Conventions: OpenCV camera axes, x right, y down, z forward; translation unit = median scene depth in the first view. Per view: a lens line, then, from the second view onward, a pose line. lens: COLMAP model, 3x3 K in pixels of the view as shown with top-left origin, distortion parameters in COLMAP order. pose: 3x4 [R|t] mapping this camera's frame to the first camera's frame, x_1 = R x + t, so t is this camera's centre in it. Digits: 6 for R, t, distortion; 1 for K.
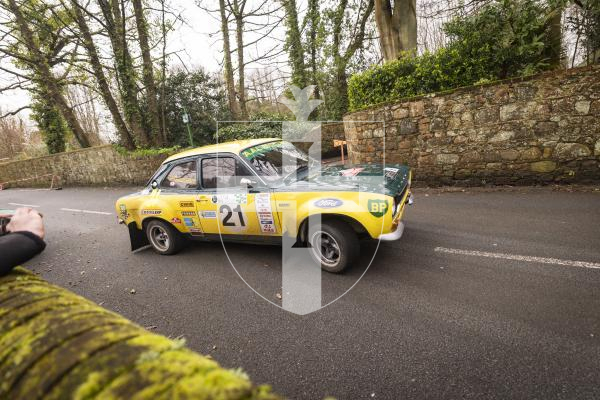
lens RADIAL K [[289.4, 0, 301.3], [0, 289.4, 199.3], [0, 0, 1]] dist [0.005119, -0.002068]
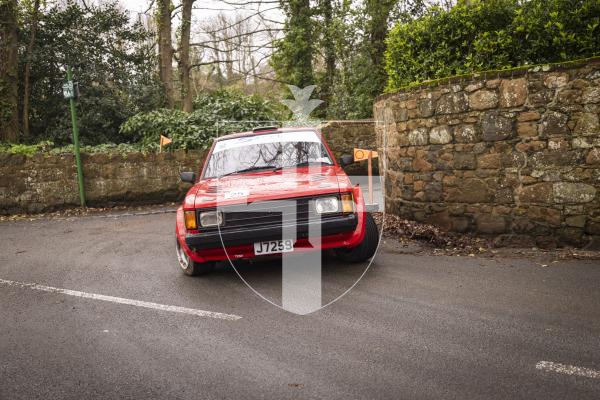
lens RADIAL K [[577.3, 0, 295.6], [0, 577.3, 200.1], [0, 0, 1]] dist [-0.006038, 0.000000]
pose [[0.997907, 0.064658, -0.000184, 0.025983], [-0.064197, 0.990445, -0.122055, 0.024091], [-0.007709, 0.121812, 0.992523, 0.017545]]
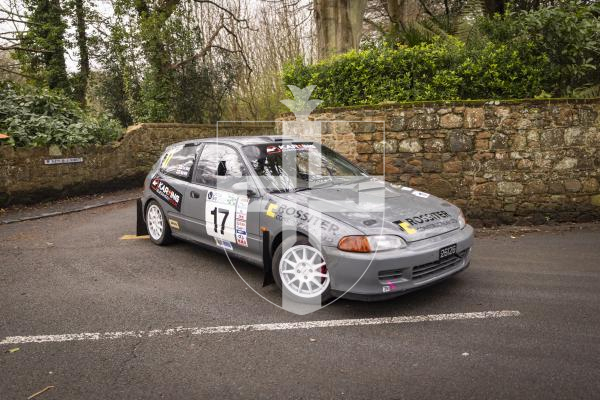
lens RADIAL K [[460.0, 0, 299.1], [0, 460.0, 200.3], [0, 0, 1]] dist [0.019023, -0.043014]
pose [[0.762826, 0.021977, 0.646230, -0.647724], [0.059188, 0.992853, -0.103632, -0.017908], [-0.643889, 0.117303, 0.756073, 0.436423]]
